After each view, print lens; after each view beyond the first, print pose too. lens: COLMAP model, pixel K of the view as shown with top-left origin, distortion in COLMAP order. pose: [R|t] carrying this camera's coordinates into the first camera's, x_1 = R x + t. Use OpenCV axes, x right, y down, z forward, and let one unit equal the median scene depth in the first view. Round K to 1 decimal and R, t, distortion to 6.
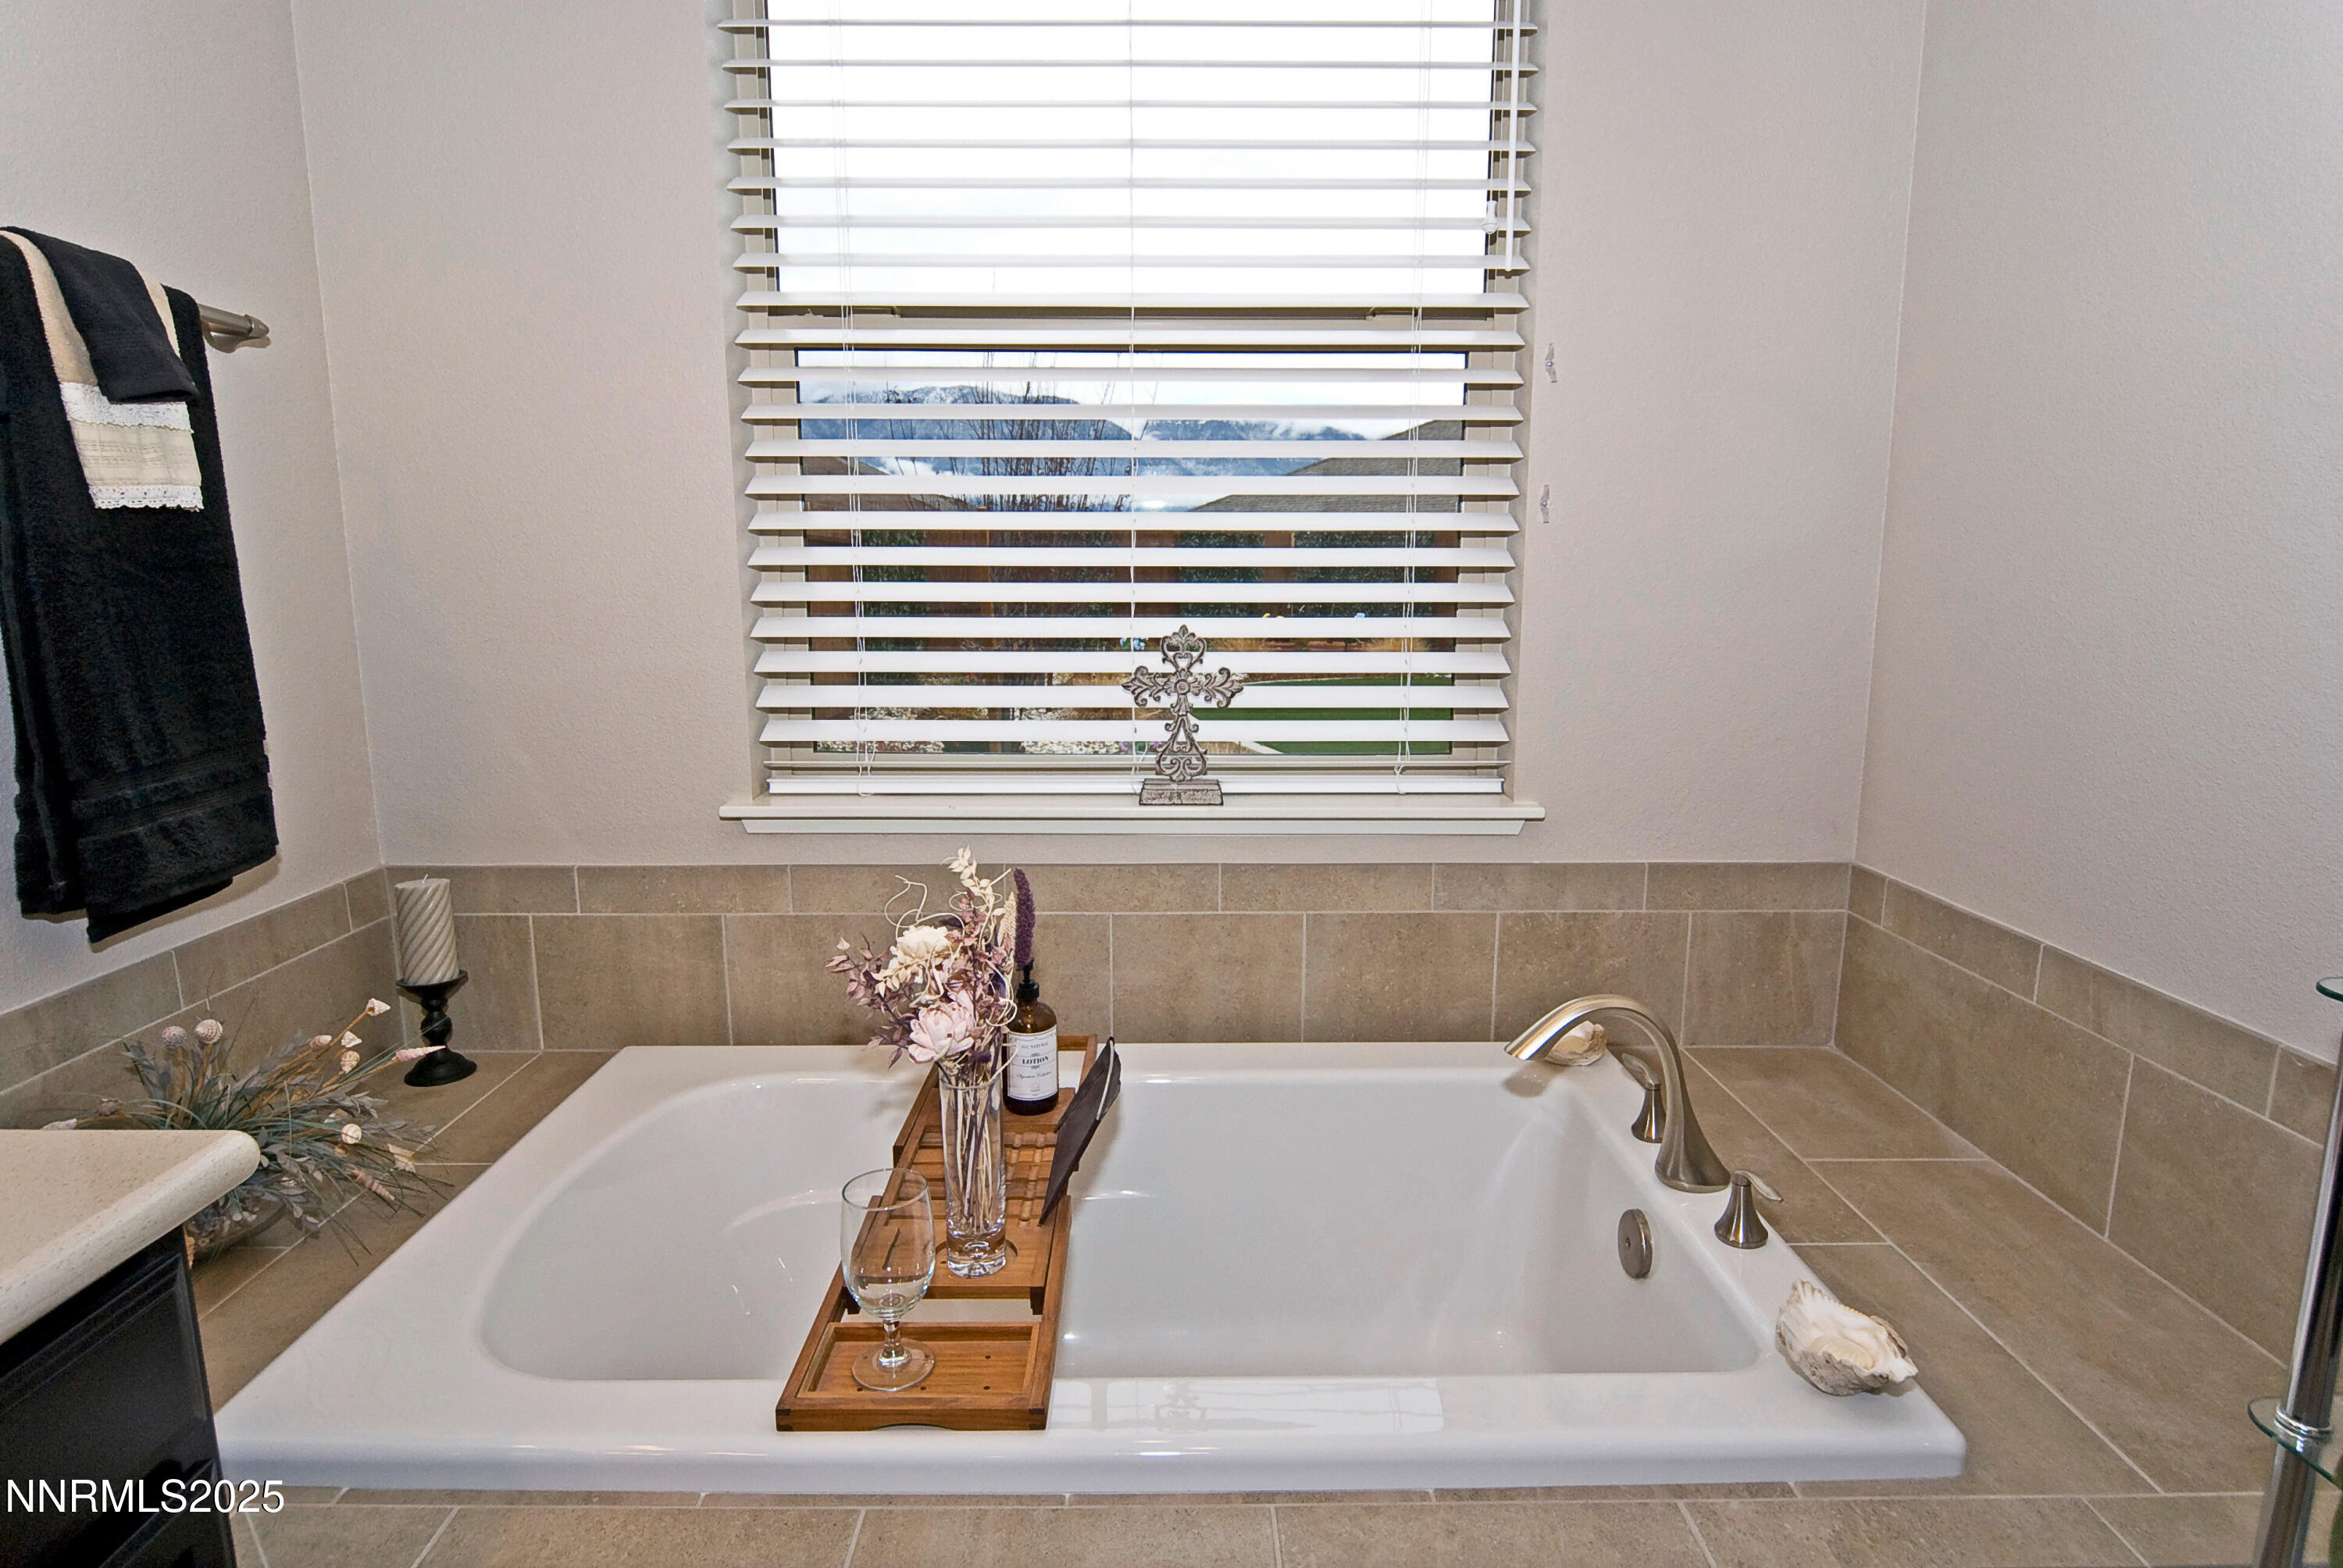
lens RADIAL K [[1254.2, 0, 1166.6], [0, 1254.2, 789.4], [0, 0, 1]] dist [0.001857, -0.010507]
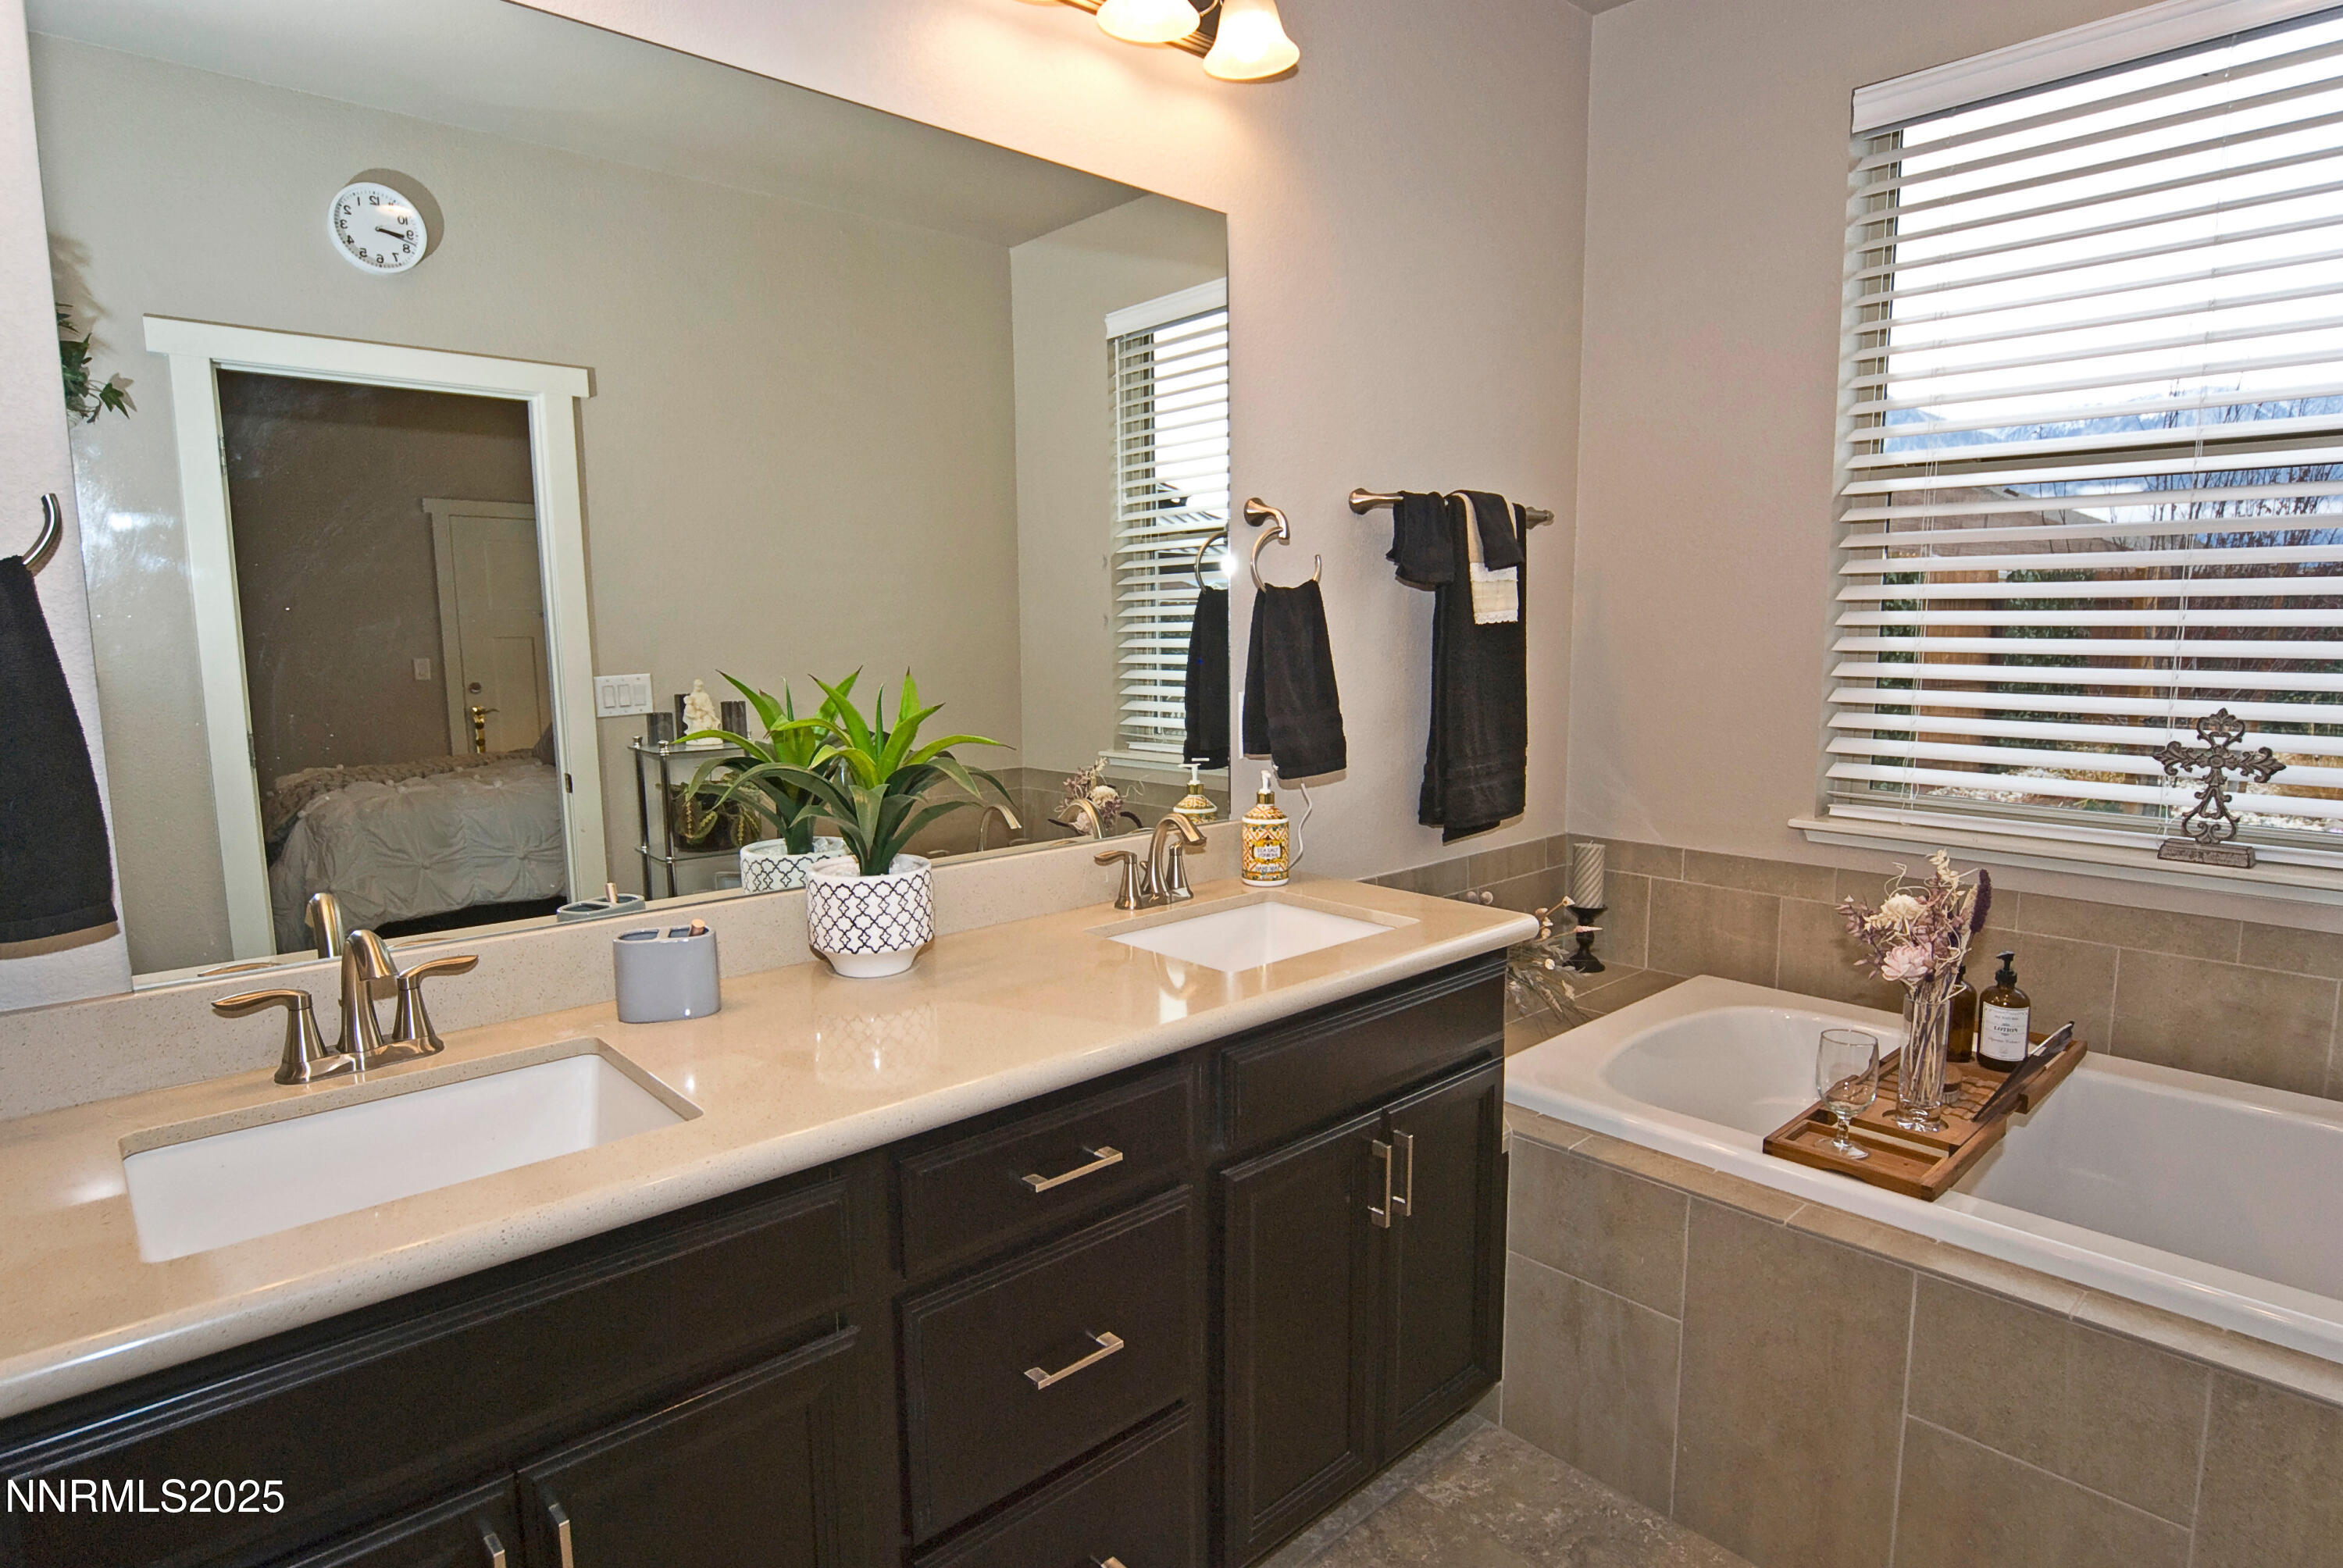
lens RADIAL K [[1254.2, 0, 1166.6], [0, 1254.2, 789.4], [0, 0, 1]] dist [0.001857, -0.010507]
pose [[0.671241, 0.095652, -0.735042, 0.246646], [-0.123662, 0.992192, 0.016187, 0.052138], [0.730851, 0.080031, 0.677829, -0.560909]]
